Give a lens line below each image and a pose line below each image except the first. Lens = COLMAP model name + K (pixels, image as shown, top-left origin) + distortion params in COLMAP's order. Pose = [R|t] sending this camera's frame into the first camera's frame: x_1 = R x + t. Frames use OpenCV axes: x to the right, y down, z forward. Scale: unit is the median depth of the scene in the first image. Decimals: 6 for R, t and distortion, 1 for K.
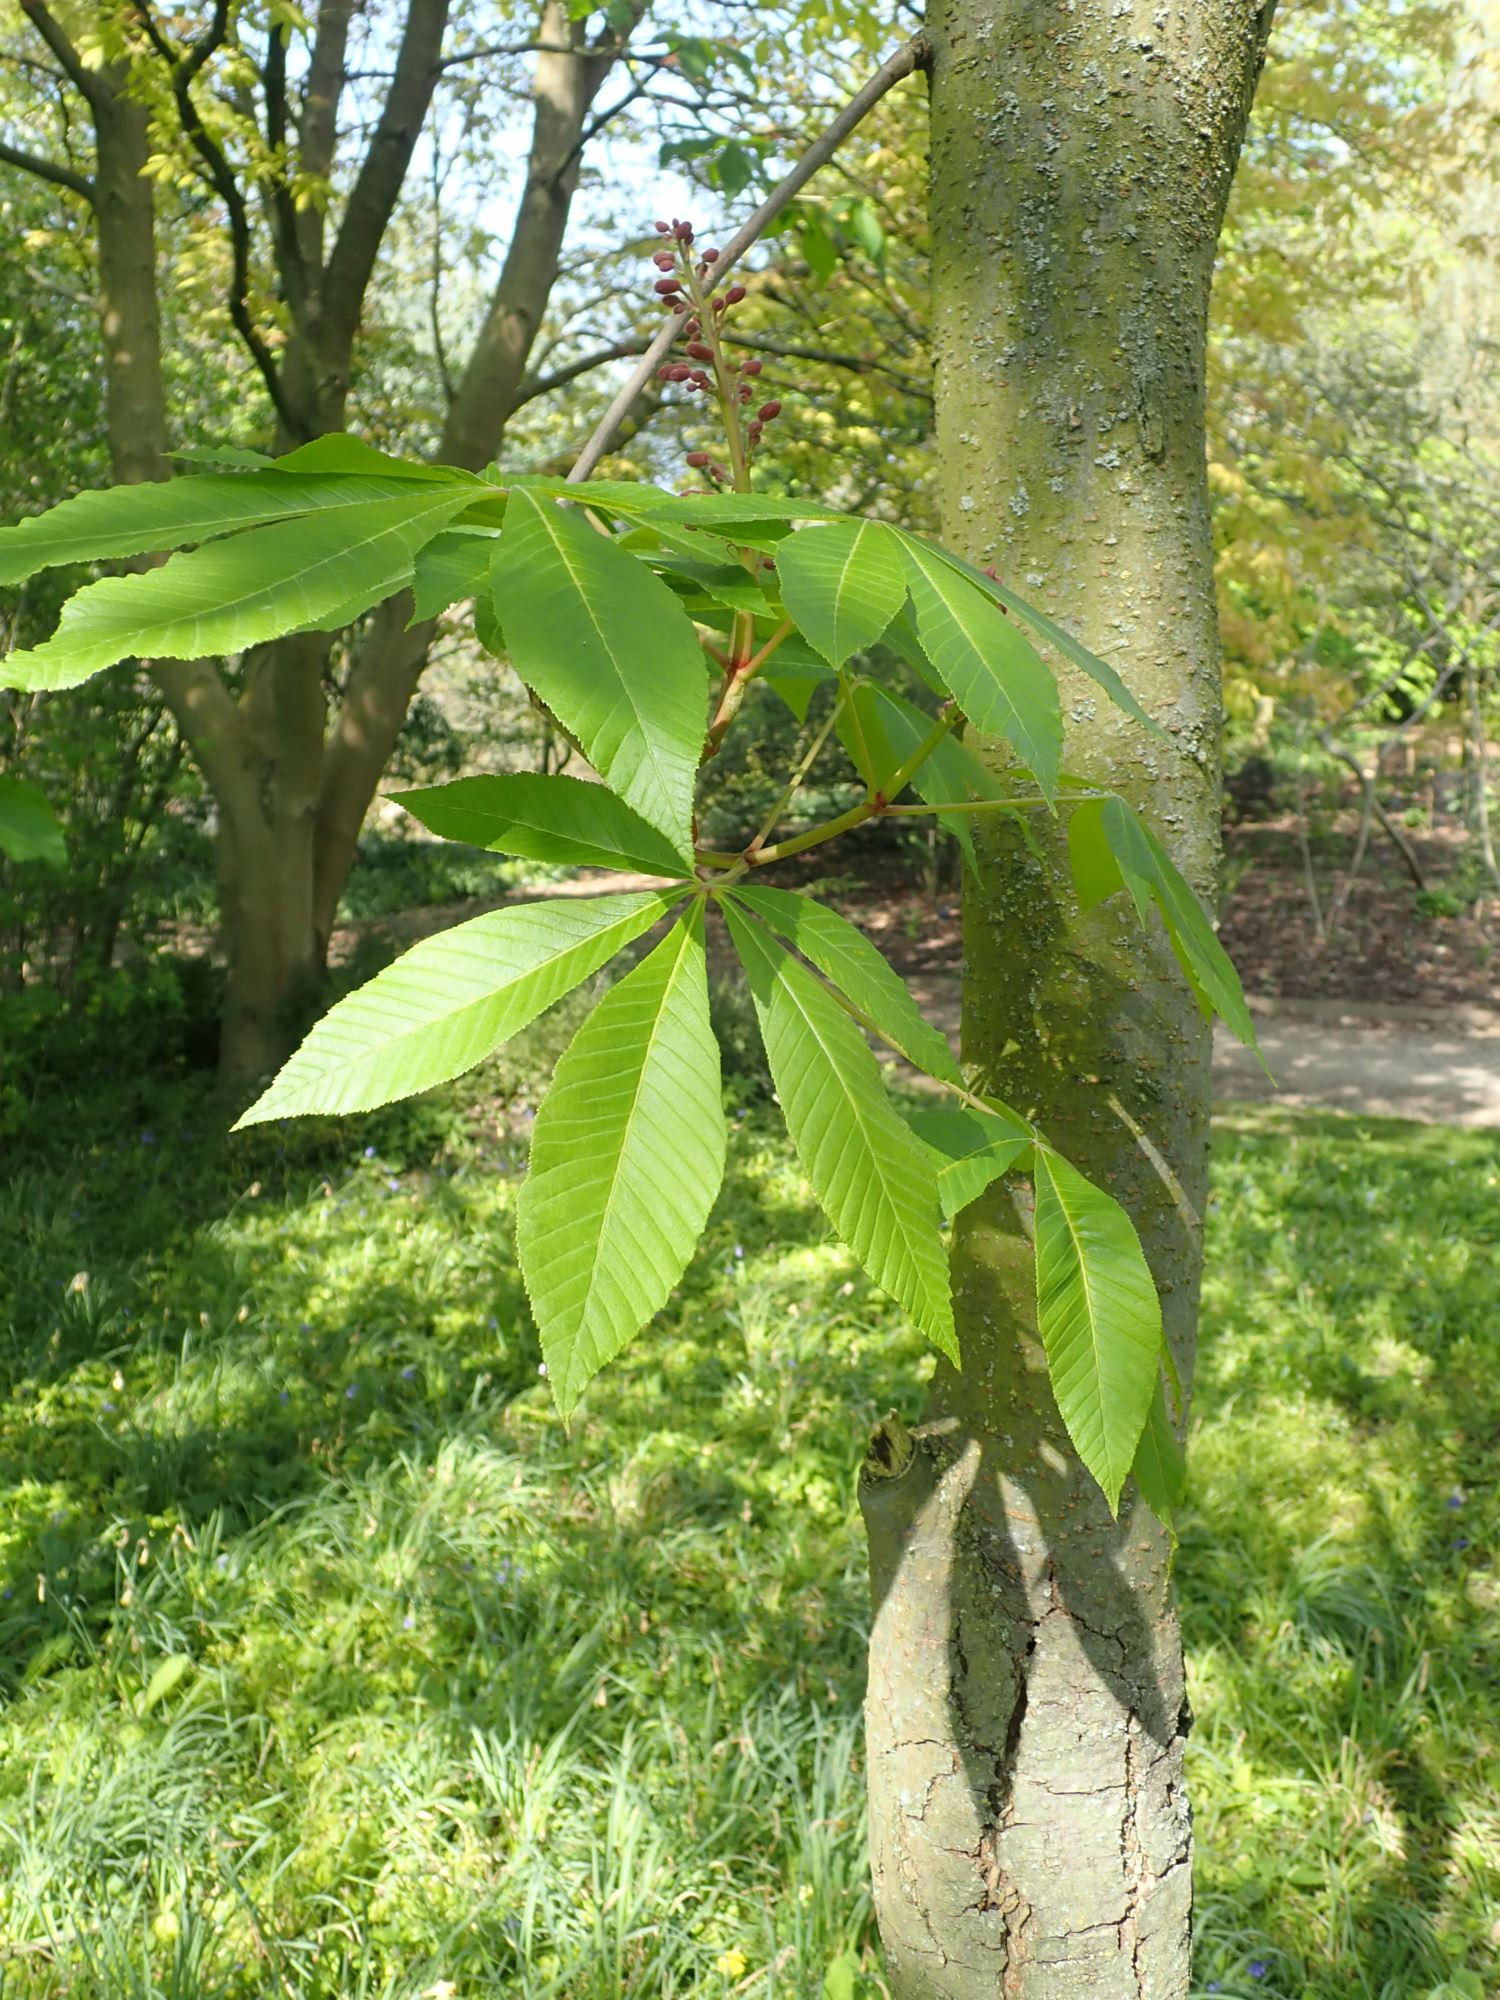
lens RADIAL K [[1772.2, 0, 754.3], [0, 1772.2, 1003.8], [0, 0, 1]] dist [-0.063525, 0.043495]
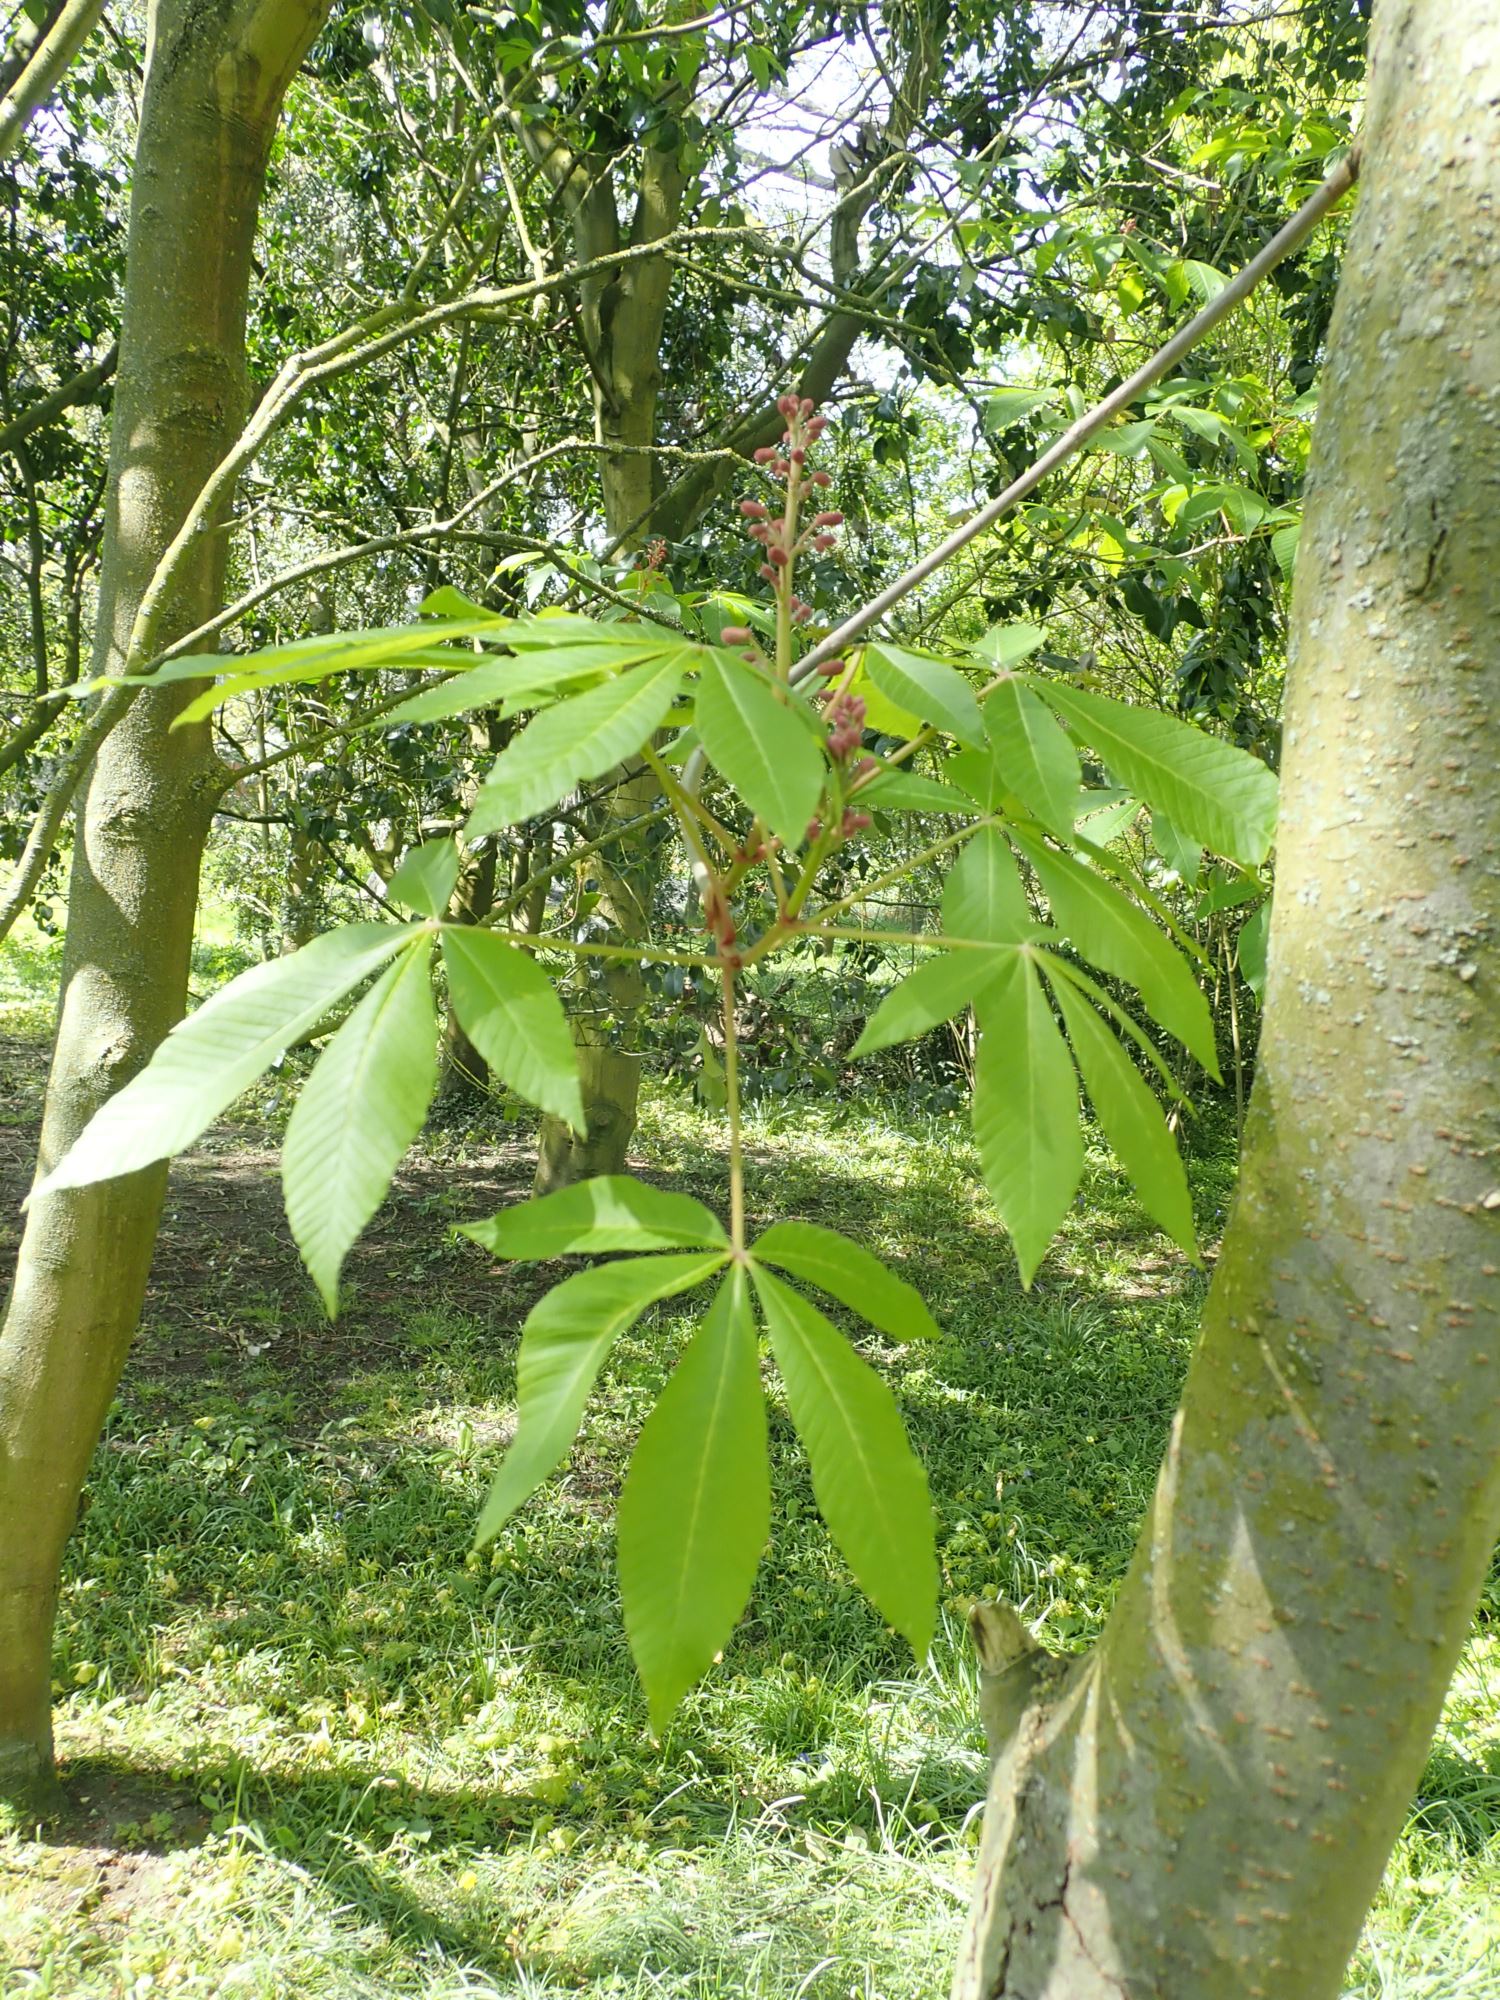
lens RADIAL K [[1772.2, 0, 784.6], [0, 1772.2, 1020.0], [0, 0, 1]] dist [-0.063525, 0.043495]
pose [[0.532658, 0.170114, -0.829057, 0.778681], [-0.245271, 0.968580, 0.041159, -0.082615], [0.810010, 0.181420, 0.557647, 0.349428]]
